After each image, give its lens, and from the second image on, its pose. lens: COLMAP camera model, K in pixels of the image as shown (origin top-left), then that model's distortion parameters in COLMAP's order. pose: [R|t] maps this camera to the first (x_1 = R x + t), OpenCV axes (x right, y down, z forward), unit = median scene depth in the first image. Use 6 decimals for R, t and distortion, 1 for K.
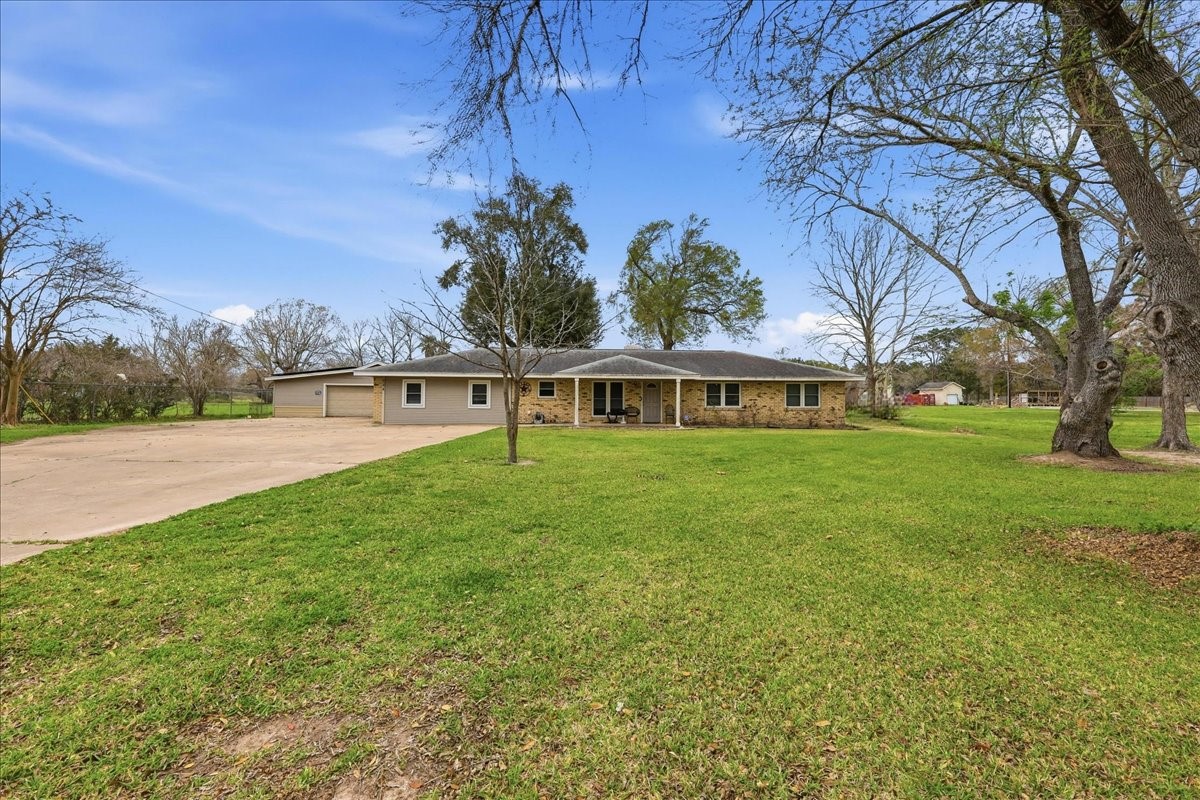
lens RADIAL K [[498.5, 0, 604.0], [0, 498.5, 389.8], [0, 0, 1]] dist [0.000034, -0.000244]
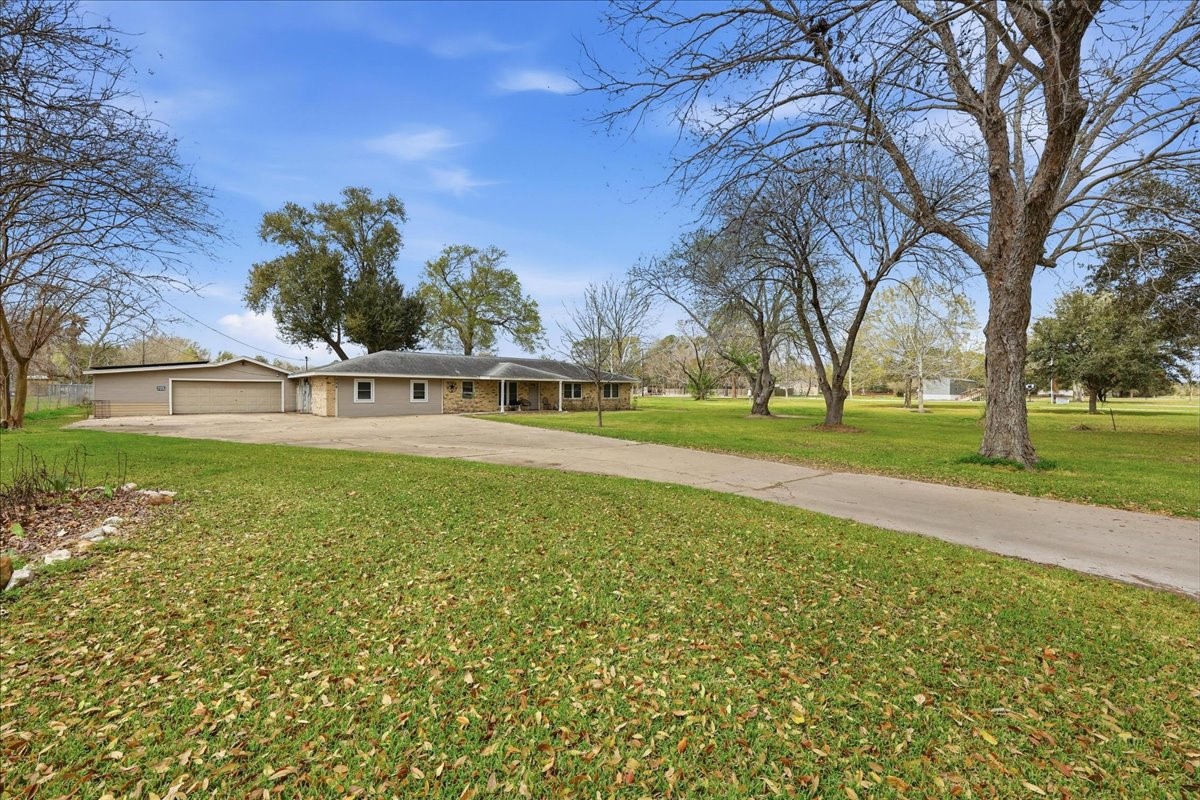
lens RADIAL K [[493.5, 0, 603.2], [0, 493.5, 392.2], [0, 0, 1]] dist [0.001024, -0.000190]
pose [[0.786141, -0.004883, 0.618028, -0.650905], [-0.010074, 0.999735, 0.020714, -0.019080], [-0.617965, -0.022510, 0.785883, -0.279503]]
